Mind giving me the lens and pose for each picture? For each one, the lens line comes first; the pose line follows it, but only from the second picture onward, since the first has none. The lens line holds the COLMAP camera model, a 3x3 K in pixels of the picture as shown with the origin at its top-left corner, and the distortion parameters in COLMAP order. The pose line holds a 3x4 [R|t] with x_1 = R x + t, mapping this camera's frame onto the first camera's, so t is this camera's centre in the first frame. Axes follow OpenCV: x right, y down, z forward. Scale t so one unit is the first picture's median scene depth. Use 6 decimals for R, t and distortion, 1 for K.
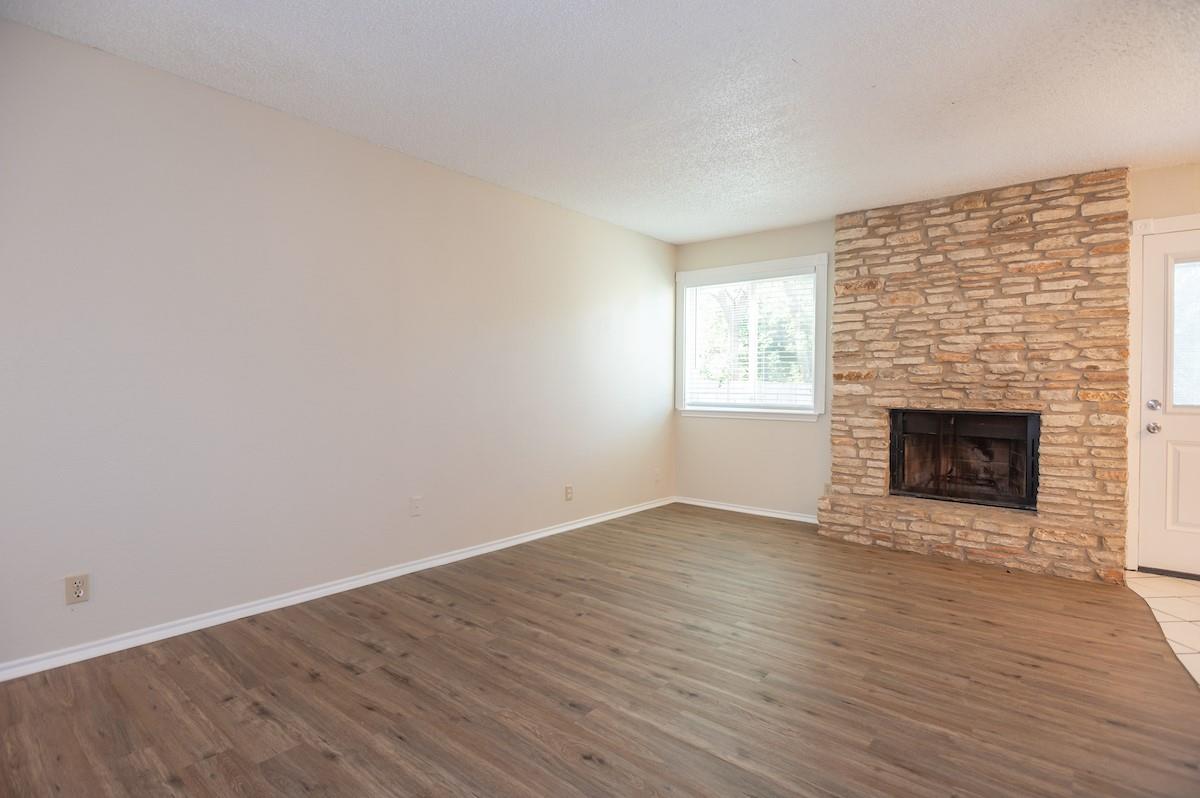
lens RADIAL K [[587.5, 0, 586.9], [0, 587.5, 385.1], [0, 0, 1]] dist [-0.010298, 0.000066]
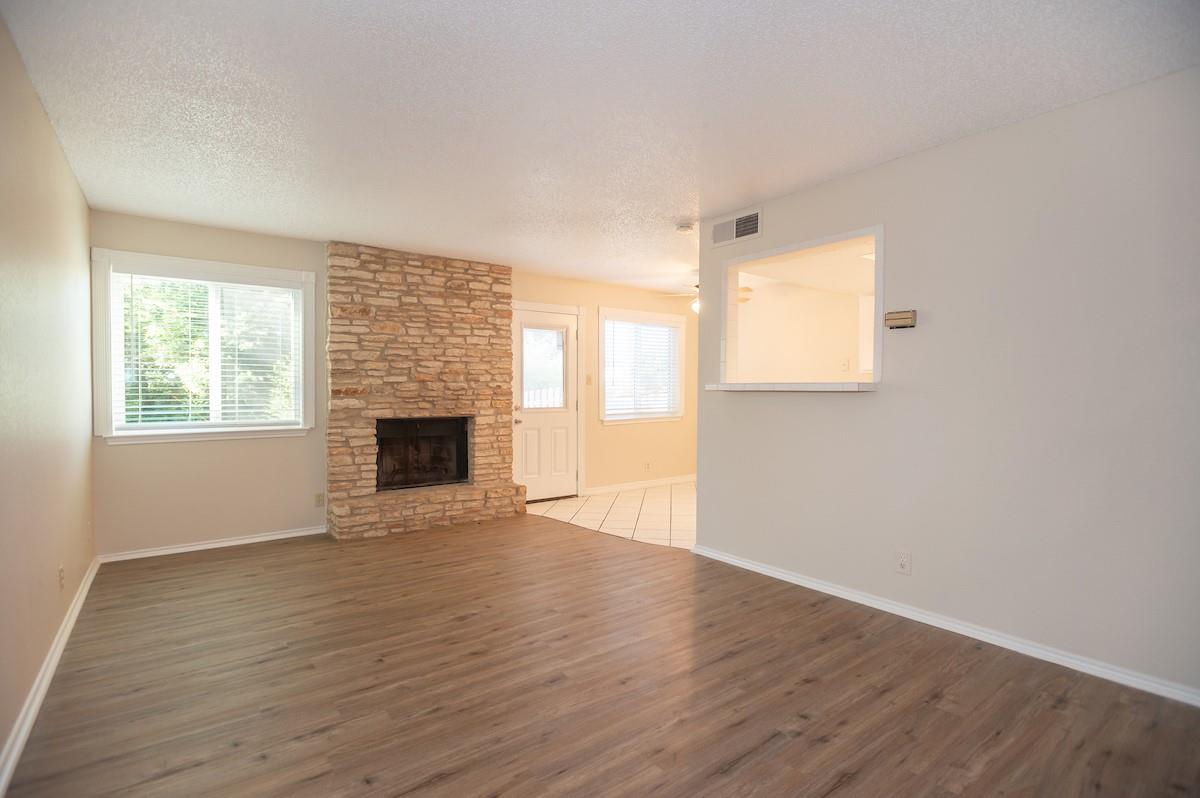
lens RADIAL K [[576.7, 0, 608.3], [0, 576.7, 401.6], [0, 0, 1]] dist [-0.013756, -0.000100]
pose [[0.208722, -0.024837, 0.977659, -0.578526], [0.004597, 0.999691, 0.024415, -0.023562], [-0.977964, -0.000602, 0.208772, 0.335105]]
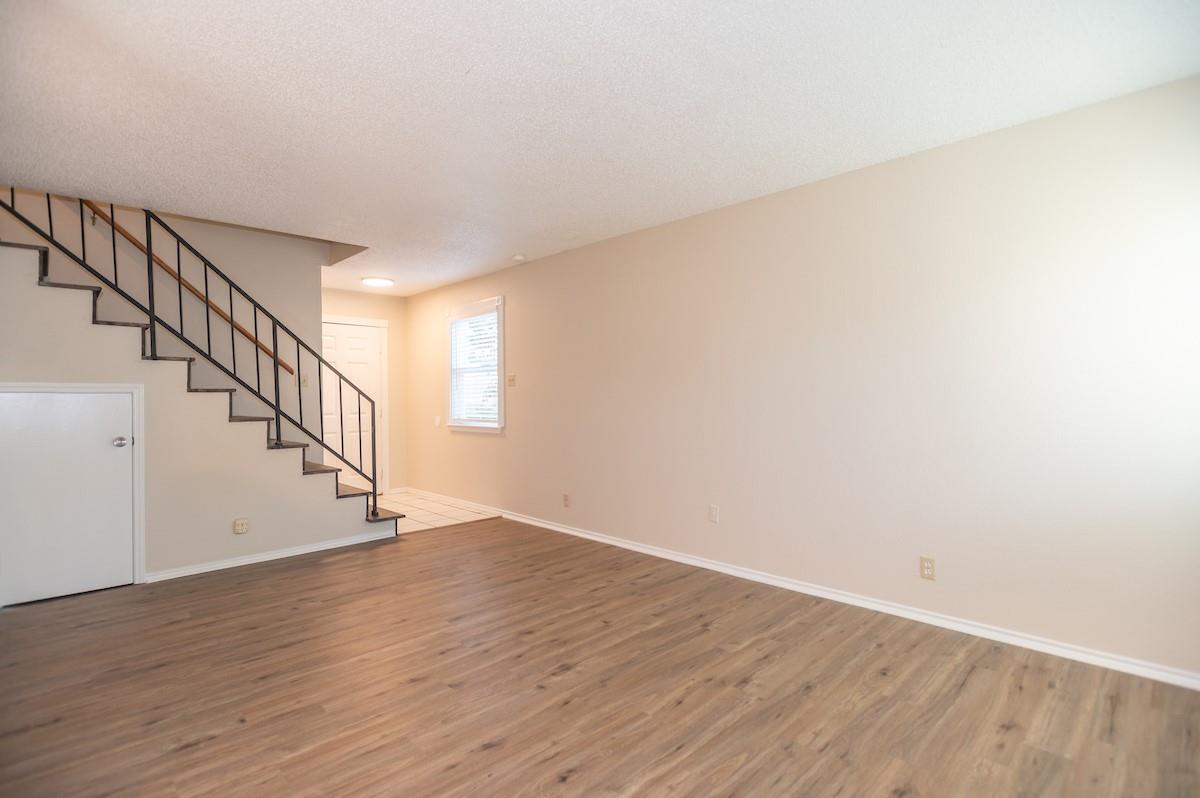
lens RADIAL K [[576.7, 0, 608.3], [0, 576.7, 401.6], [0, 0, 1]] dist [-0.013756, -0.000100]
pose [[-0.082424, 0.000142, -0.996597, 0.758833], [0.006164, 0.999981, -0.000367, -0.013291], [0.996578, -0.006173, -0.082423, 0.788611]]
